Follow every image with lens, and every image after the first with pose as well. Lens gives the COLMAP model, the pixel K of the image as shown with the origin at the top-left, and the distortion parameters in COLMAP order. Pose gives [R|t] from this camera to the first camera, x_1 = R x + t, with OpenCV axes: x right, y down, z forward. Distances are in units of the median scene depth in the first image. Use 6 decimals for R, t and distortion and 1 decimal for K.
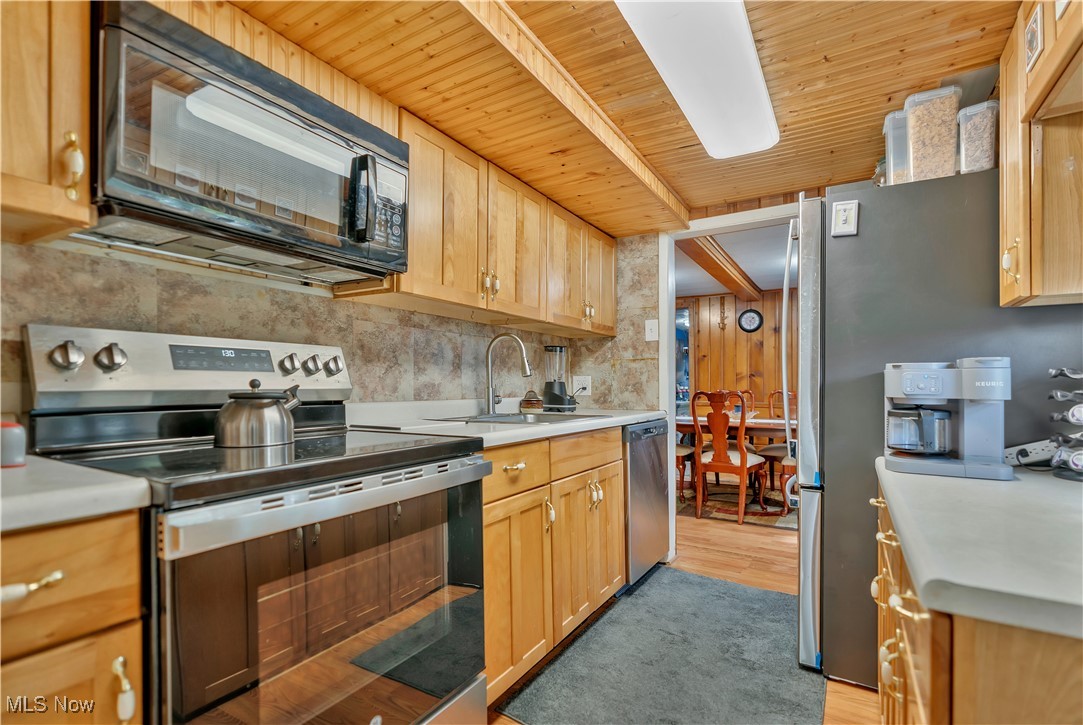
lens RADIAL K [[501.4, 0, 550.7], [0, 501.4, 383.7], [0, 0, 1]] dist [-0.000591, -0.000170]
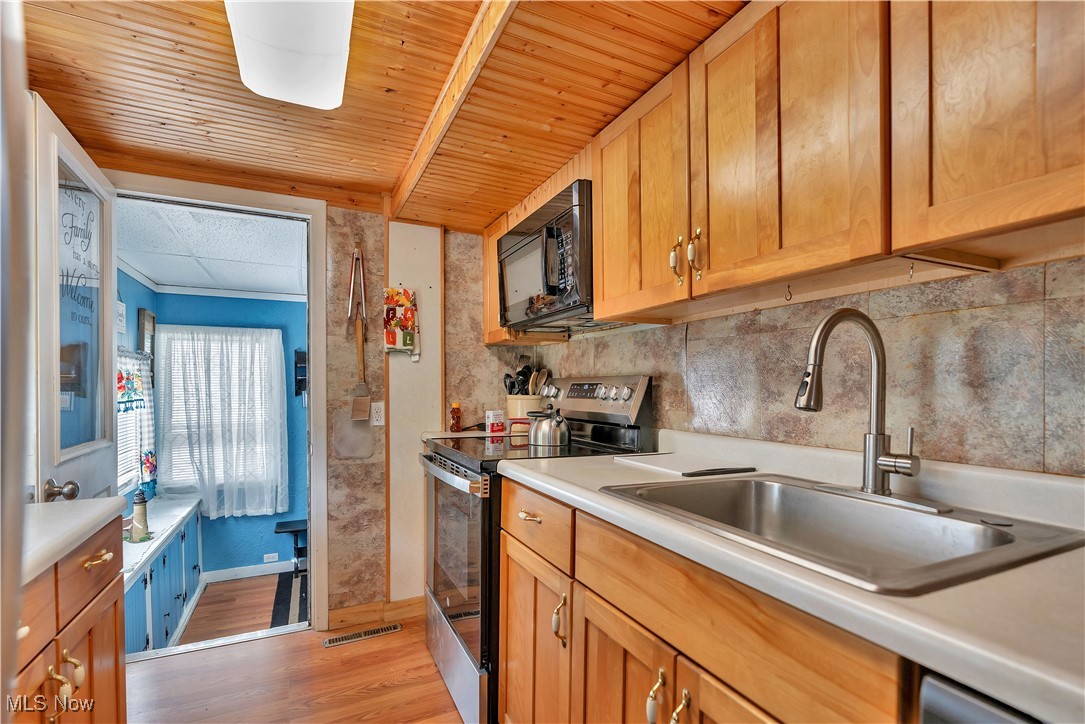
lens RADIAL K [[502.3, 0, 550.2], [0, 502.3, 392.8], [0, 0, 1]] dist [-0.000591, -0.000170]
pose [[-0.546301, 0.006453, -0.837564, 0.451825], [-0.001634, 0.999960, 0.008770, -0.035274], [0.837587, 0.006160, -0.546269, 1.119384]]
